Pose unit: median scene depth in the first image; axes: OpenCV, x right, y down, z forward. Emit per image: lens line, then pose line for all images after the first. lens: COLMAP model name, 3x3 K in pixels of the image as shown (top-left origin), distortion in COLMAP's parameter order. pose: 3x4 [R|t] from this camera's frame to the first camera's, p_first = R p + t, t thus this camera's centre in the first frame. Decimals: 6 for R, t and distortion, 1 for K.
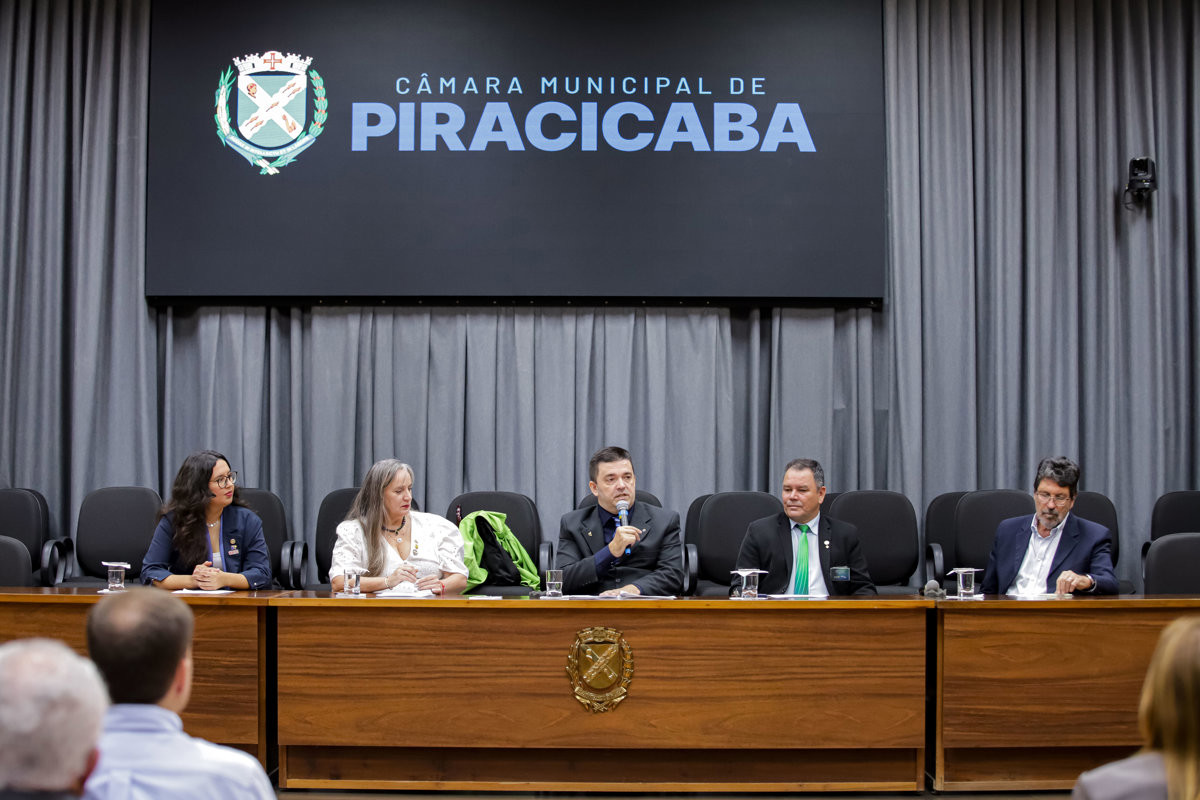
lens RADIAL K [[2437.3, 0, 589.1], [0, 2437.3, 397.8], [0, 0, 1]] dist [-0.304591, 0.000000]
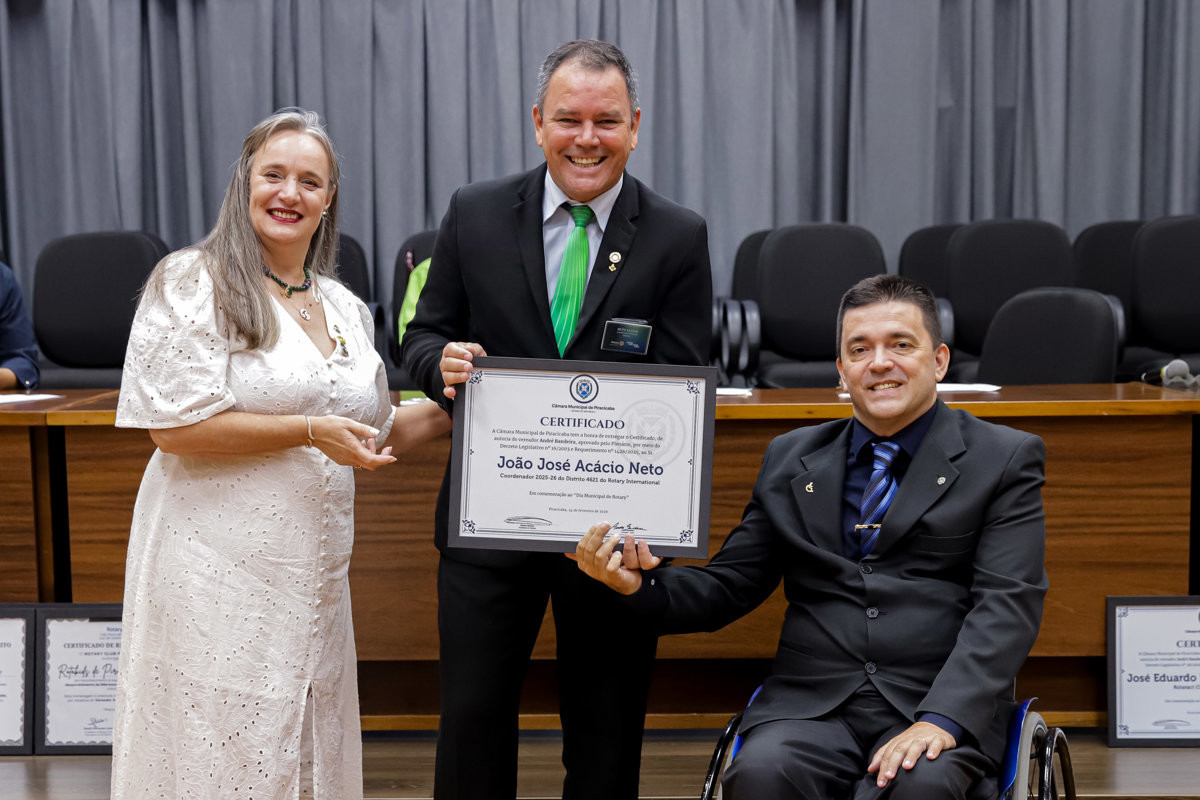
lens RADIAL K [[2217.6, 0, 597.0], [0, 2217.6, 524.2], [0, 0, 1]] dist [0.070128, 0.000000]
pose [[0.999893, -0.014552, -0.001157, -0.001181], [0.014545, 0.986389, 0.163781, 0.017028], [-0.001242, -0.163780, 0.986496, 0.330879]]
